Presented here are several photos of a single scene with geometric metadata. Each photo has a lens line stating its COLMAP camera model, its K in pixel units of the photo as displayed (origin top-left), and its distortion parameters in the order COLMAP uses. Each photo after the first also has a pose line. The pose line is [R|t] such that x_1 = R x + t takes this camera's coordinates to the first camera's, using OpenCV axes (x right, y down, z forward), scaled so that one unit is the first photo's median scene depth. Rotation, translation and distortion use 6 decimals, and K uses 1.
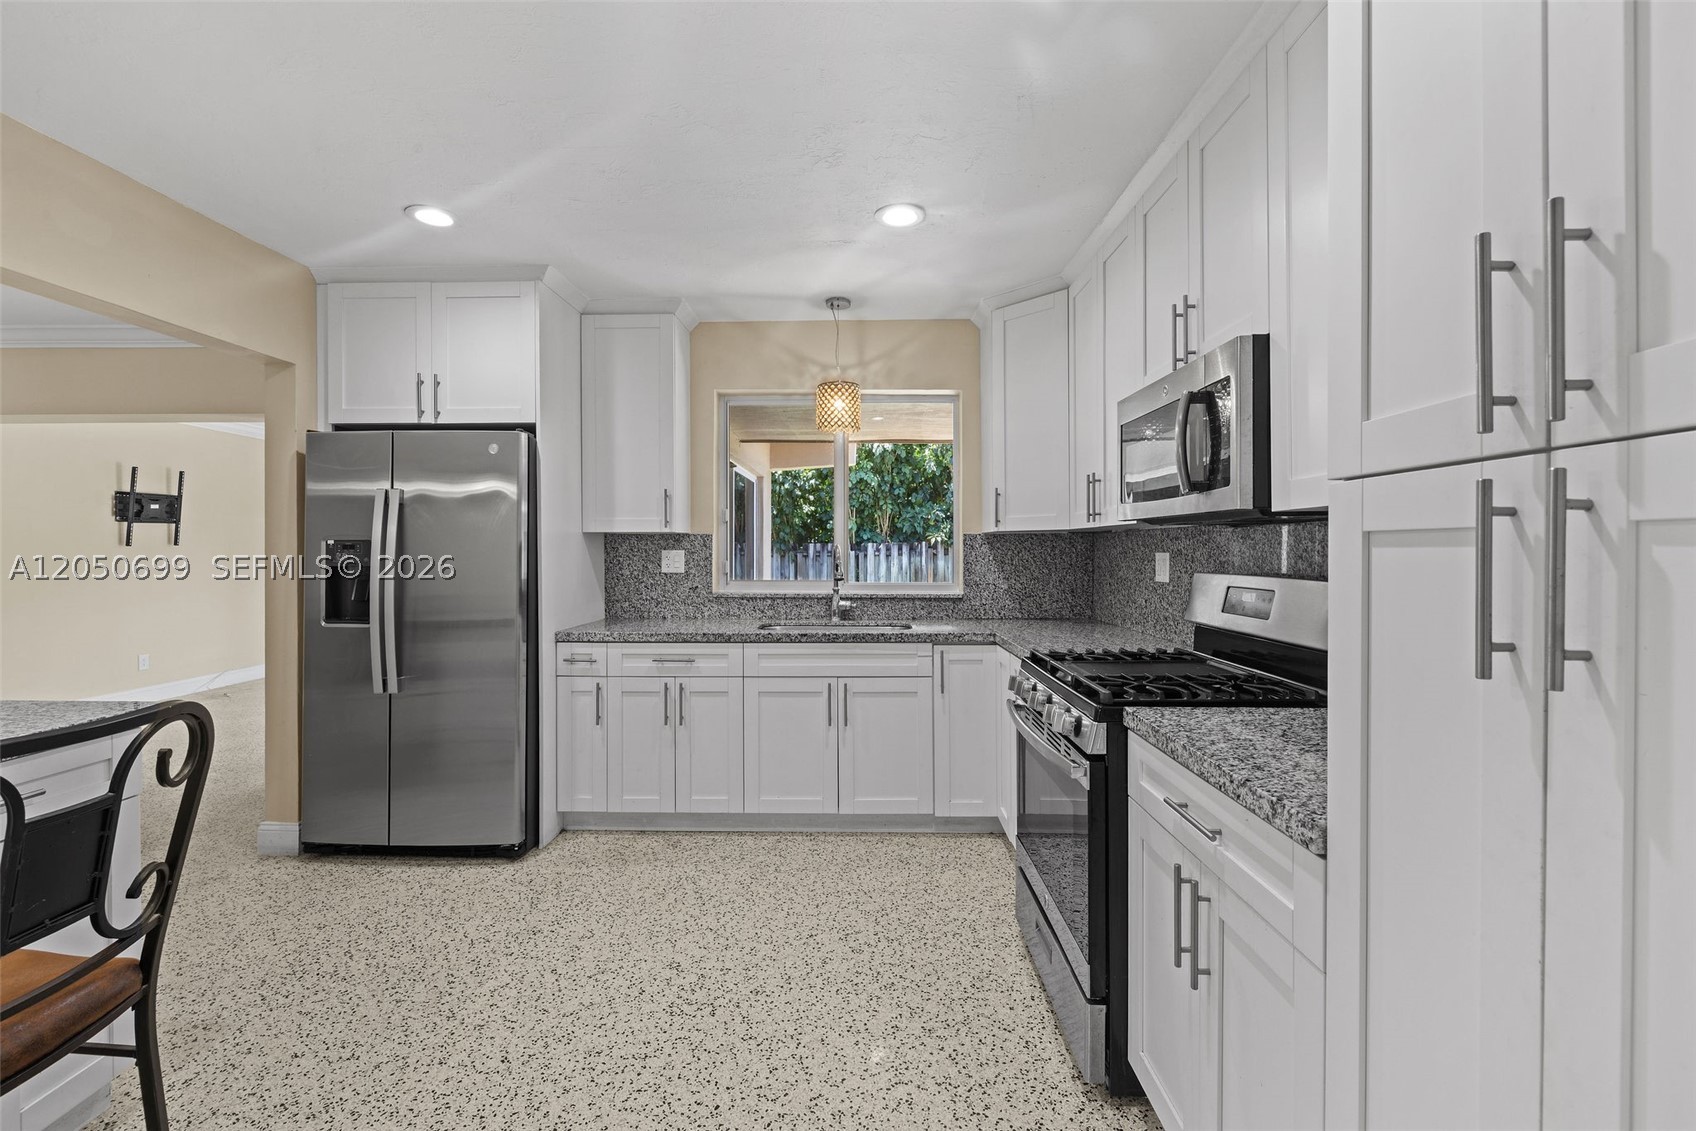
lens RADIAL K [[712.1, 0, 842.8], [0, 712.1, 550.9], [0, 0, 1]] dist [-0.001486, 0.000237]
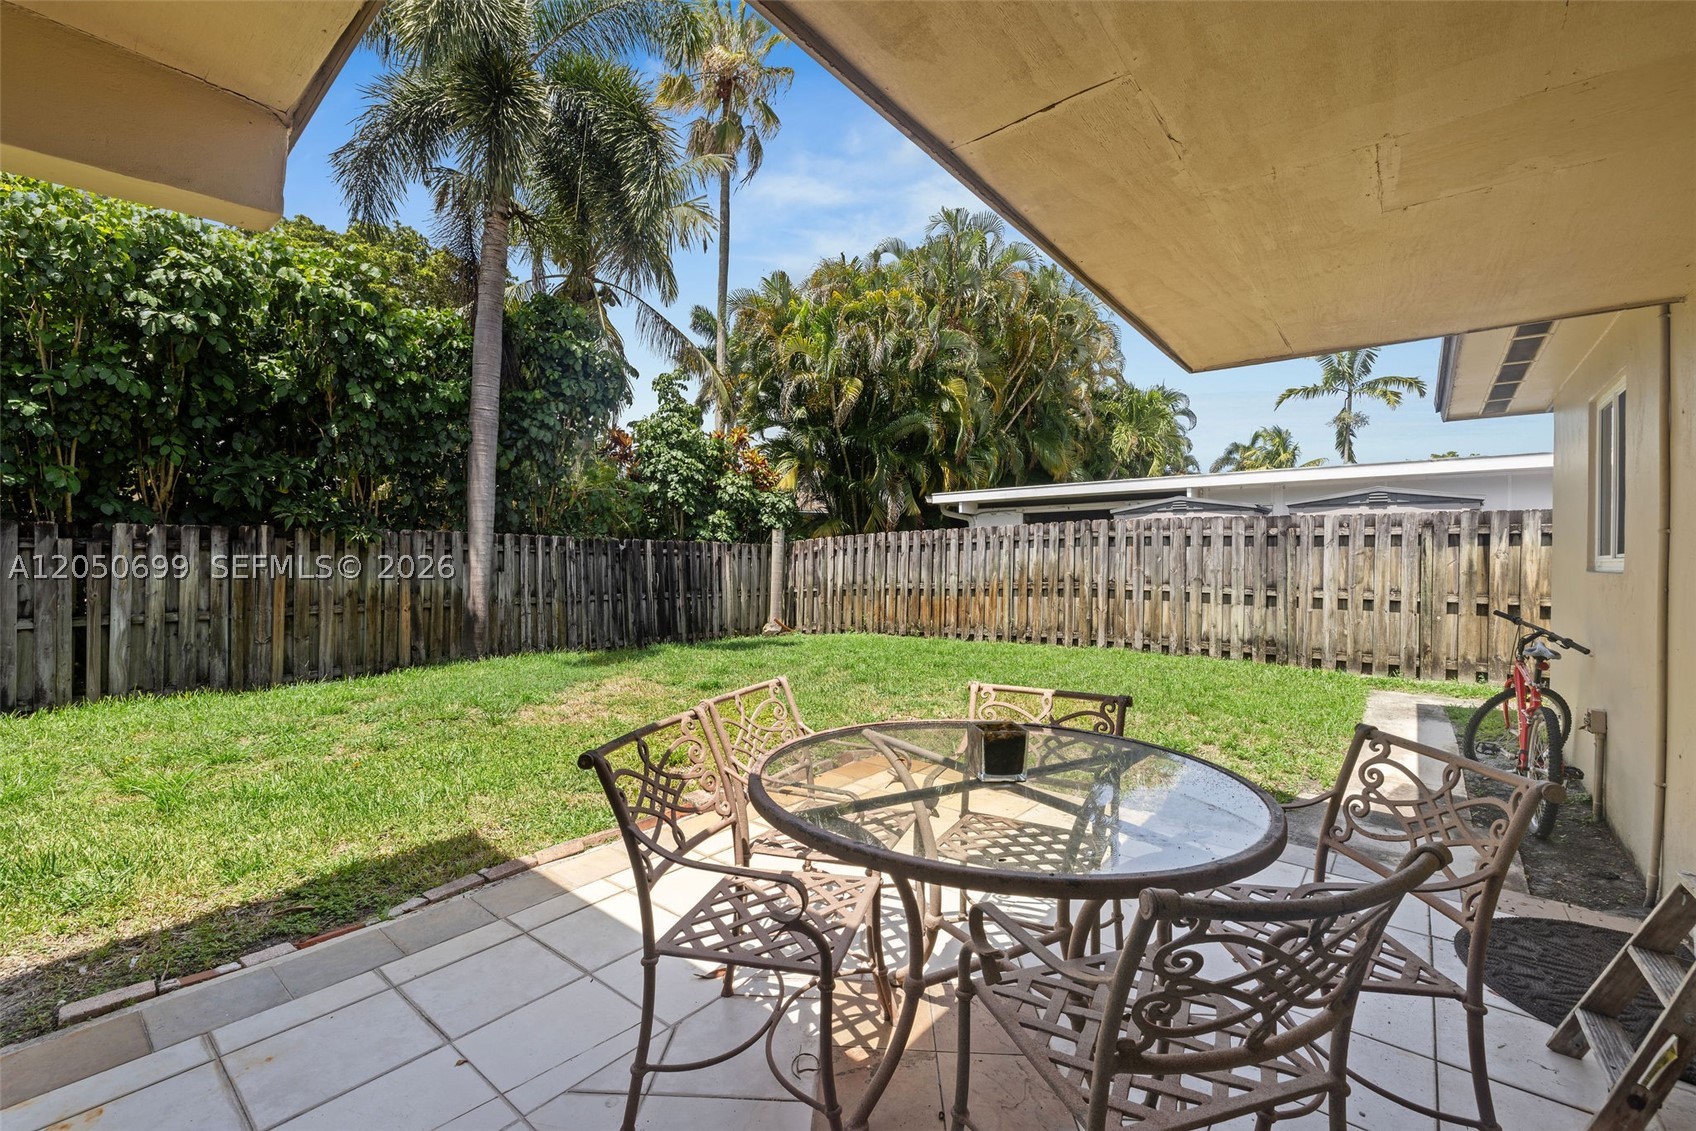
lens RADIAL K [[704.6, 0, 848.0], [0, 704.6, 565.5], [0, 0, 1]] dist [-0.010587, 0.000075]
pose [[0.607662, -0.000513, 0.794196, -0.164770], [-0.010253, 0.999911, 0.008491, 0.037883], [-0.794130, -0.013303, 0.607603, 1.583358]]
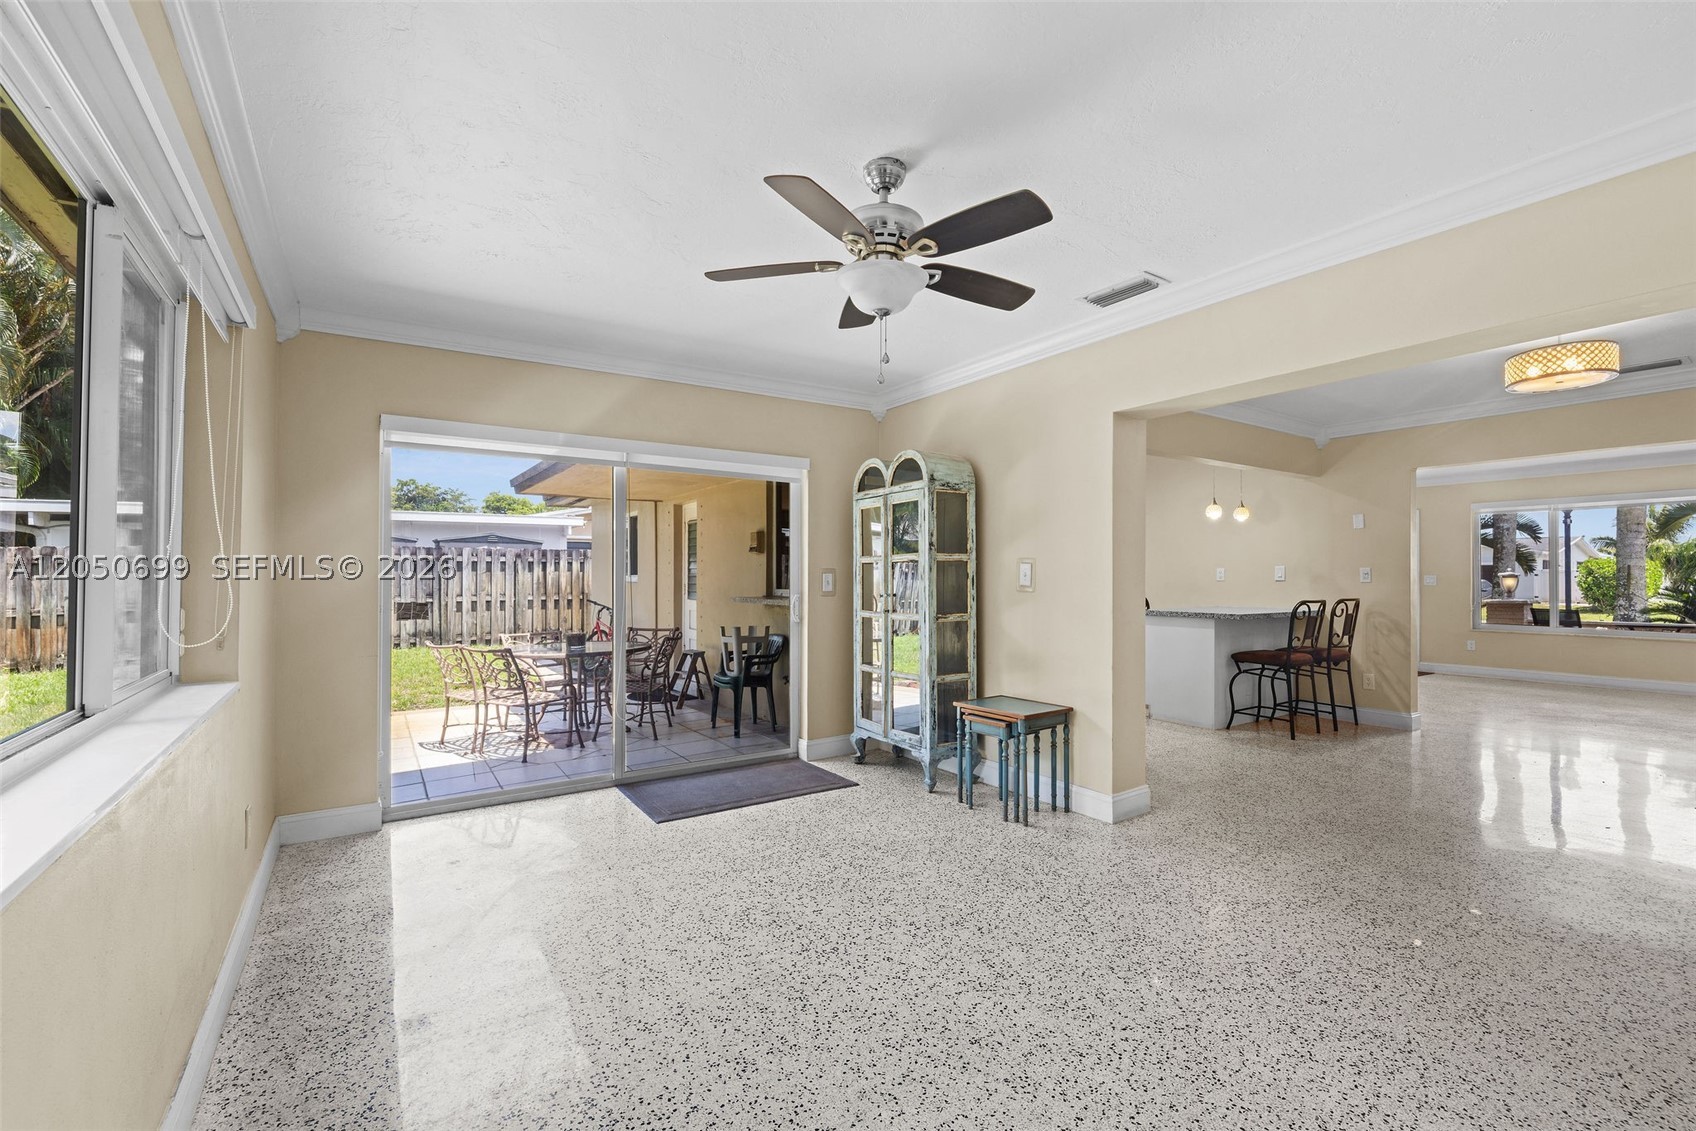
lens RADIAL K [[717.4, 0, 848.0], [0, 717.4, 565.5], [0, 0, 1]] dist [-0.001244, -0.000036]
pose [[-0.580302, 0.012130, 0.814311, -1.696914], [0.003925, 0.999919, -0.012098, 0.014993], [-0.814392, -0.003825, -0.580303, 2.348036]]
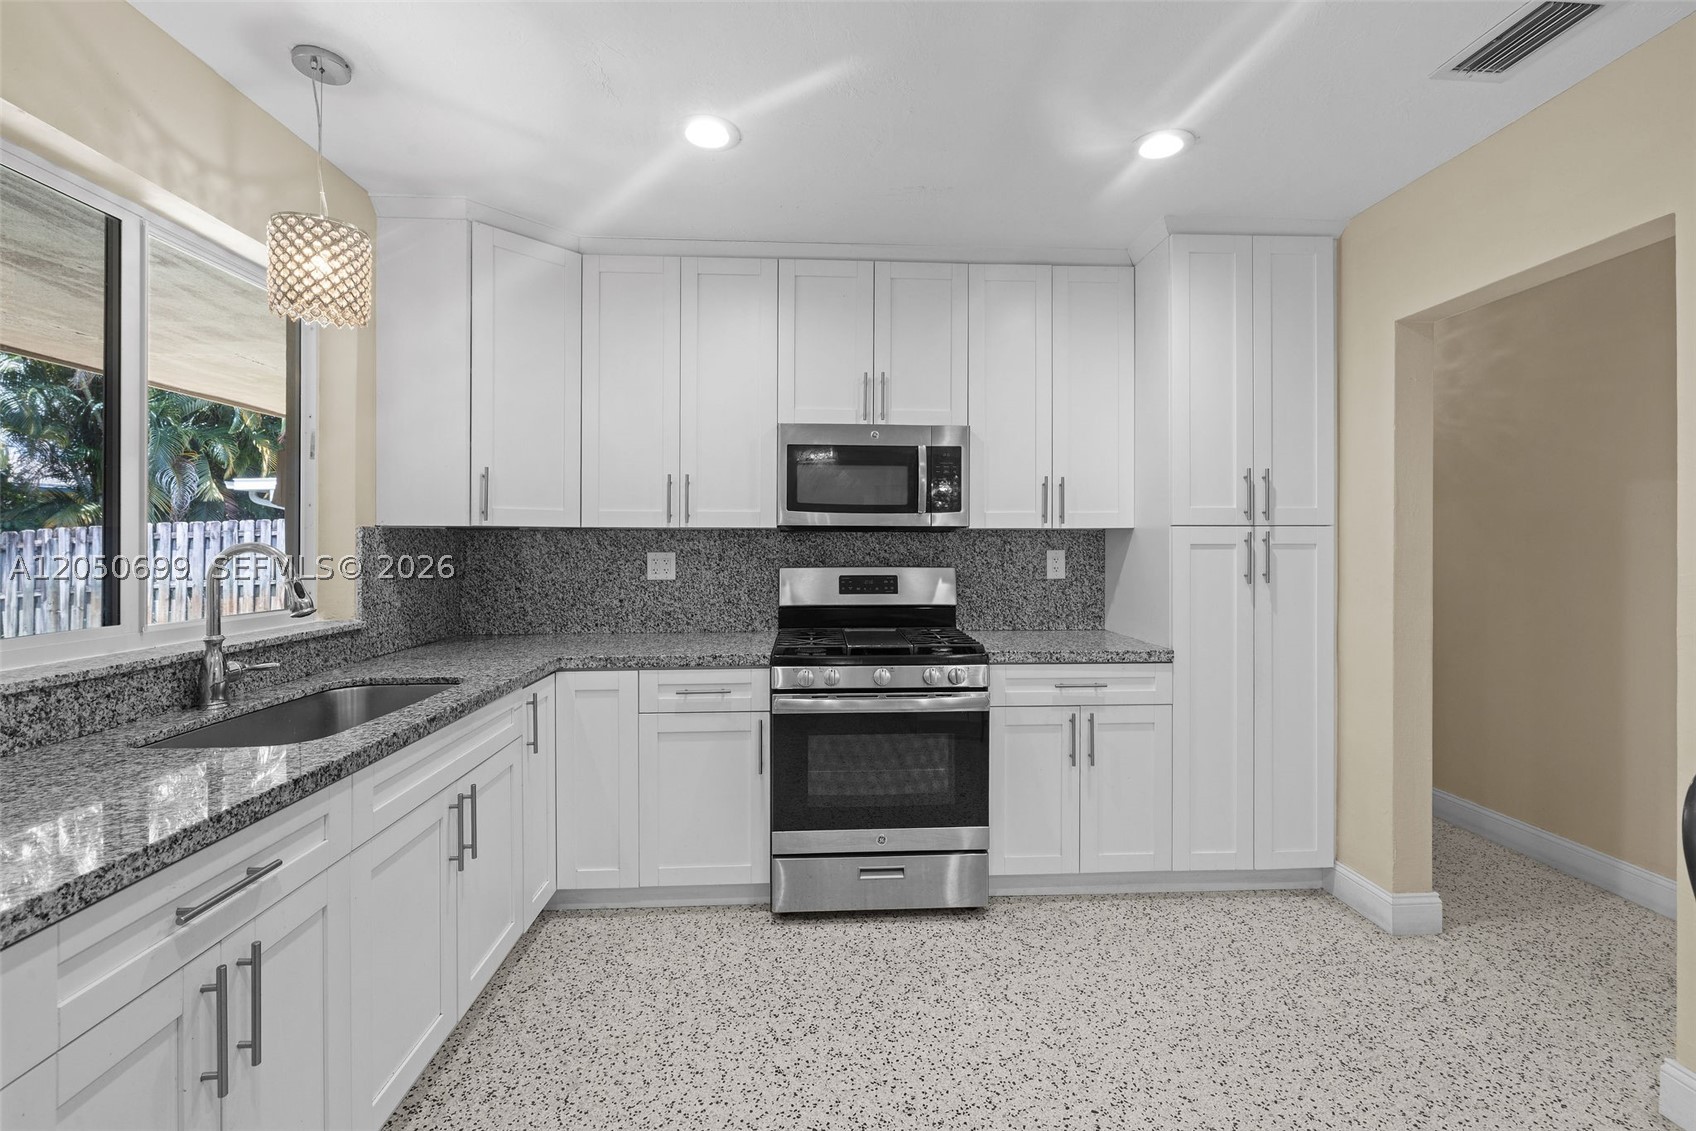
lens RADIAL K [[723.4, 0, 850.9], [0, 723.4, 543.4], [0, 0, 1]] dist [-0.001711, -0.000877]
pose [[-0.080379, 0.000510, 0.996764, -0.621386], [0.002464, 0.999997, -0.000313, -0.009381], [-0.996761, 0.002431, -0.080380, 0.759815]]
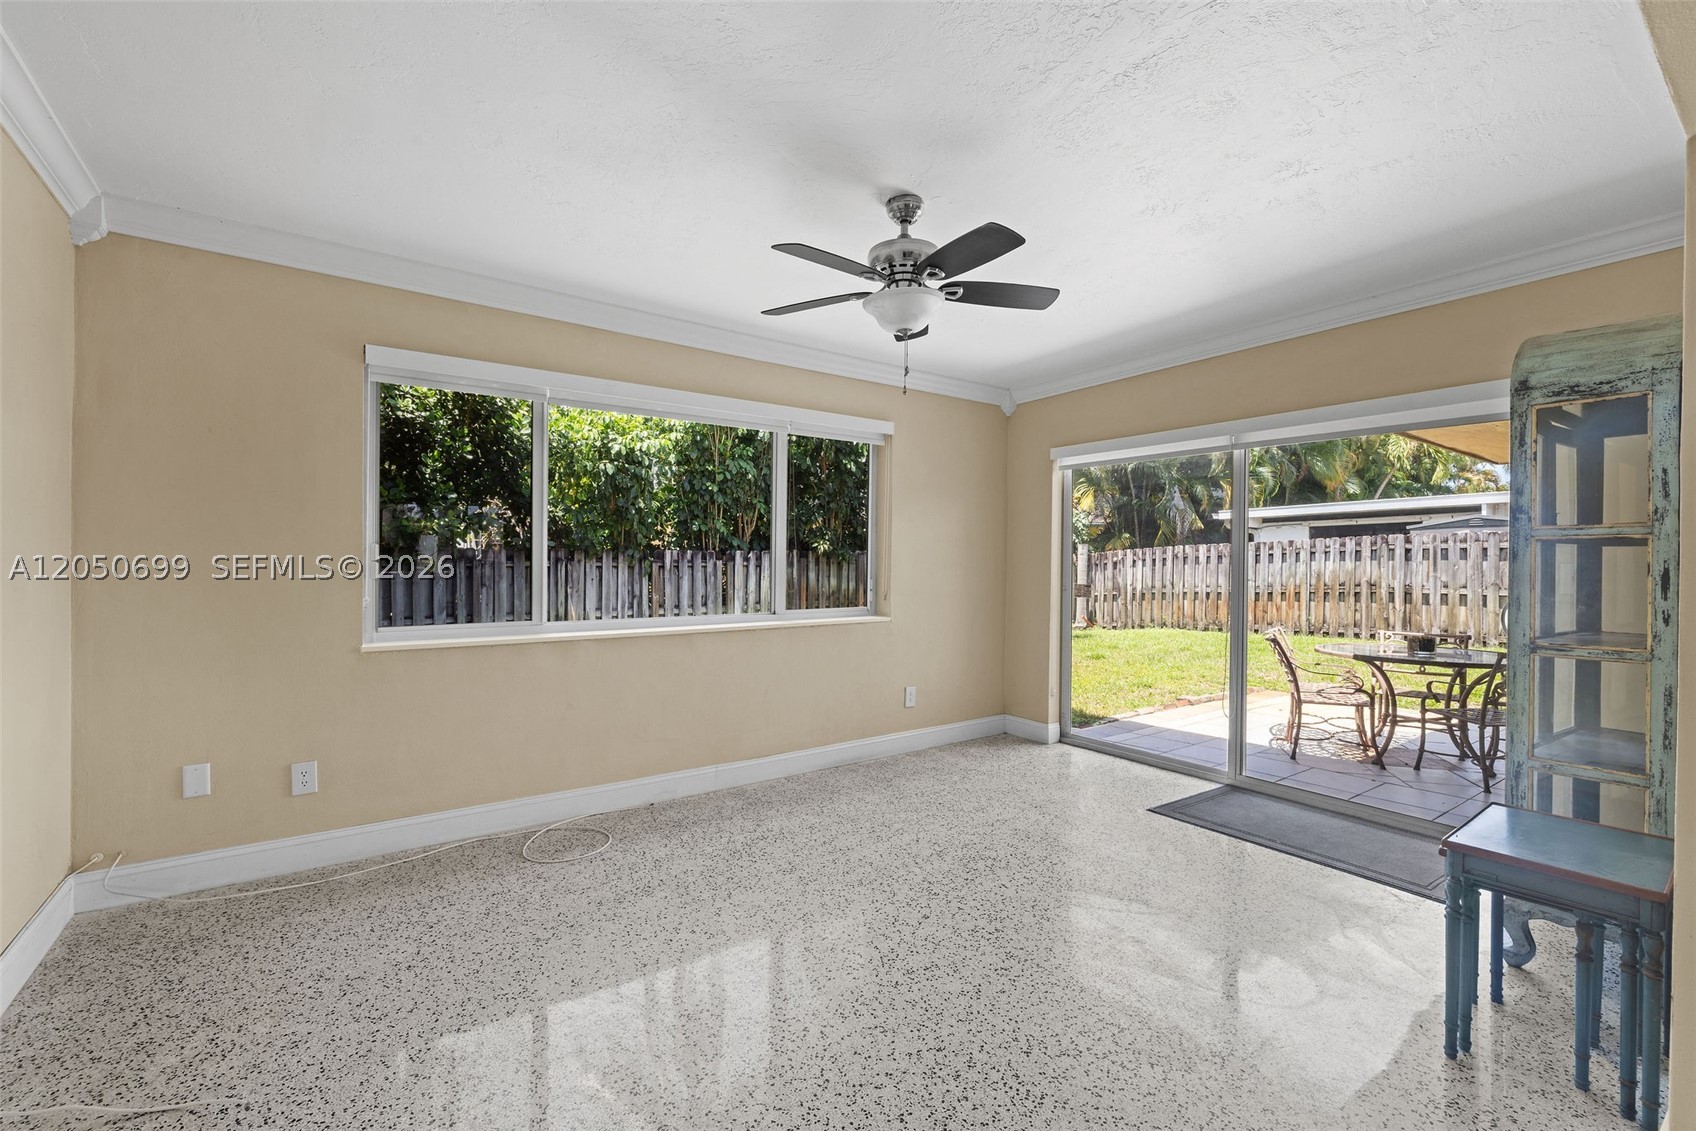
lens RADIAL K [[723.6, 0, 845.7], [0, 723.6, 568.2], [0, 0, 1]] dist [-0.002457, -0.000180]
pose [[0.796141, -0.000998, 0.605110, -1.677045], [-0.003343, 0.999976, 0.006048, 0.015536], [-0.605102, -0.006838, 0.796119, 1.303988]]
